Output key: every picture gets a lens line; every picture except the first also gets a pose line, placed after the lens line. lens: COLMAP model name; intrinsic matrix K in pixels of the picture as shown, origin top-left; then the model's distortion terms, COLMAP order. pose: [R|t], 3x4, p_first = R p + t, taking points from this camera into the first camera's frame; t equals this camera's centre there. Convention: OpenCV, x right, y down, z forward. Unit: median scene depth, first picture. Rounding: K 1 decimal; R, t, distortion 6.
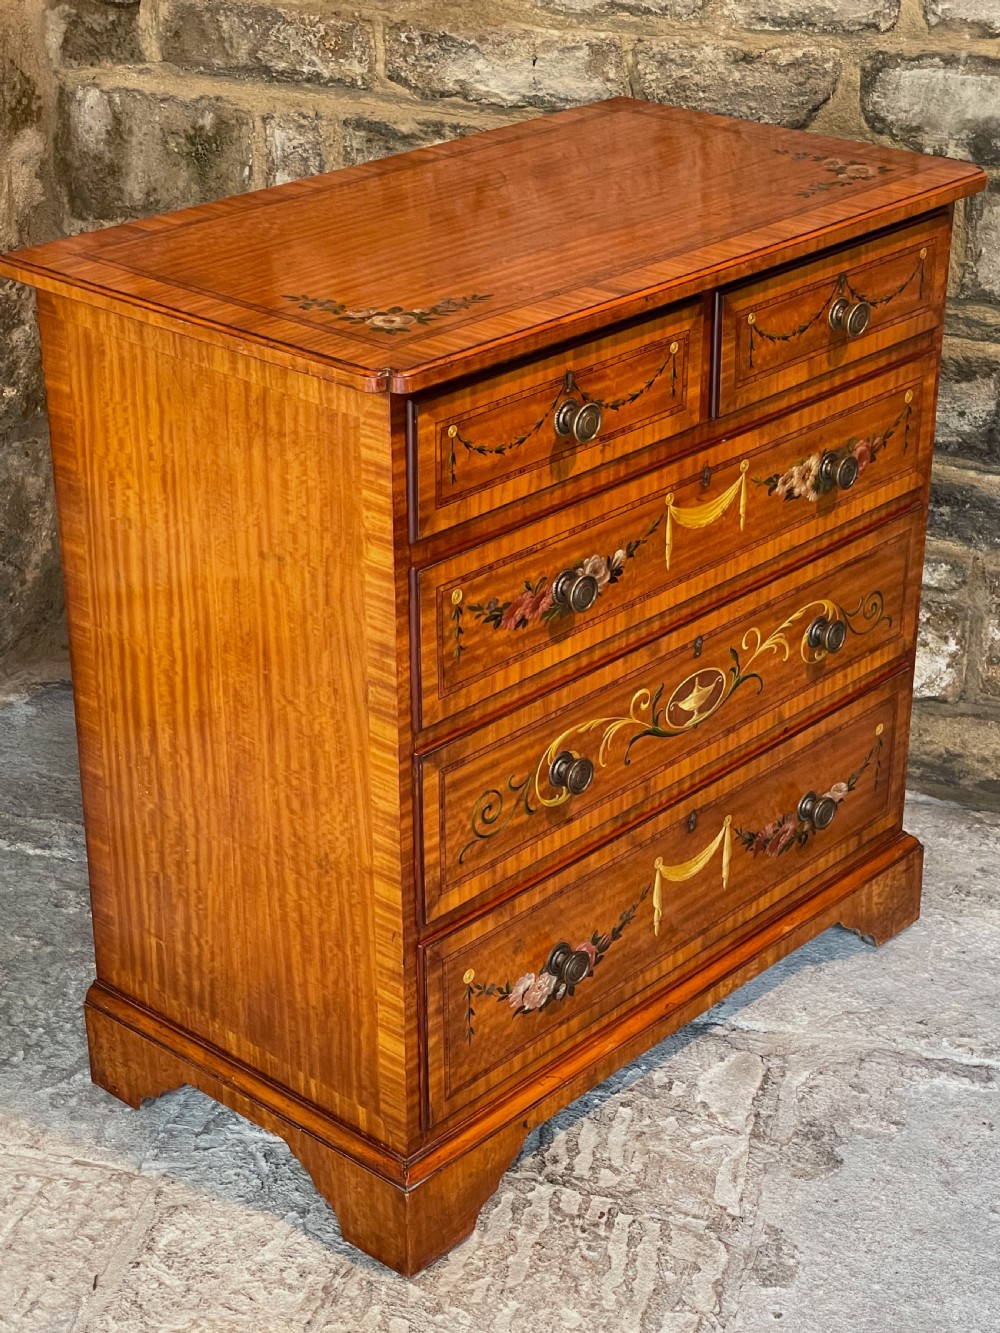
lens RADIAL K [[2337.1, 0, 470.0], [0, 2337.1, 640.6], [0, 0, 1]] dist [0.072456, 0.000000]
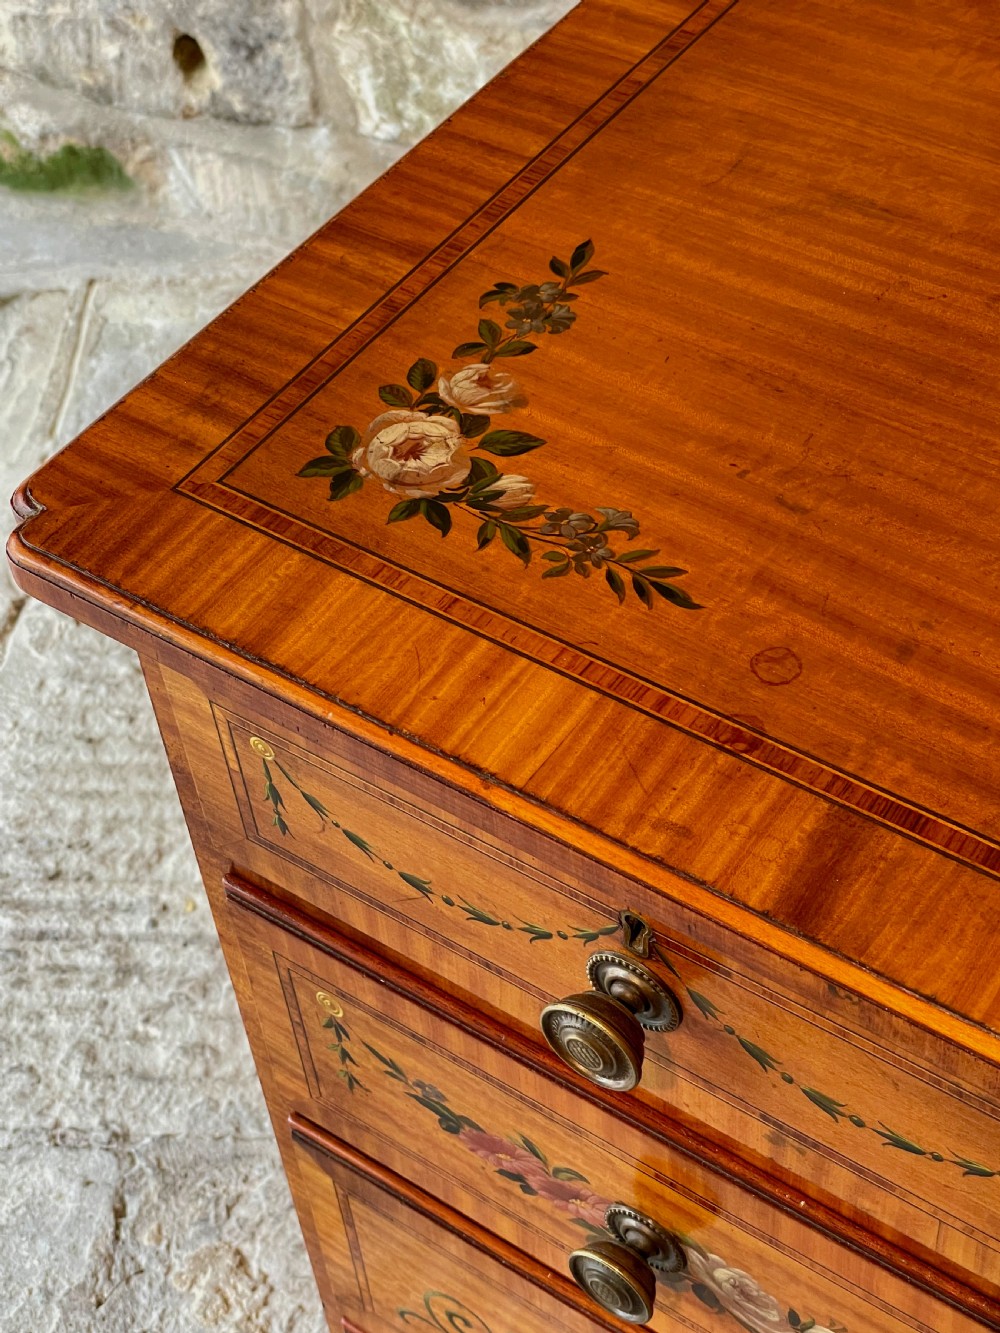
lens RADIAL K [[2163.4, 0, 510.6], [0, 2163.4, 661.0], [0, 0, 1]] dist [0.065984, 0.000000]
pose [[0.145550, 0.731542, -0.666080, 0.230670], [-0.364707, 0.665508, 0.651220, -0.350292], [0.919676, 0.148139, 0.363663, 0.886147]]
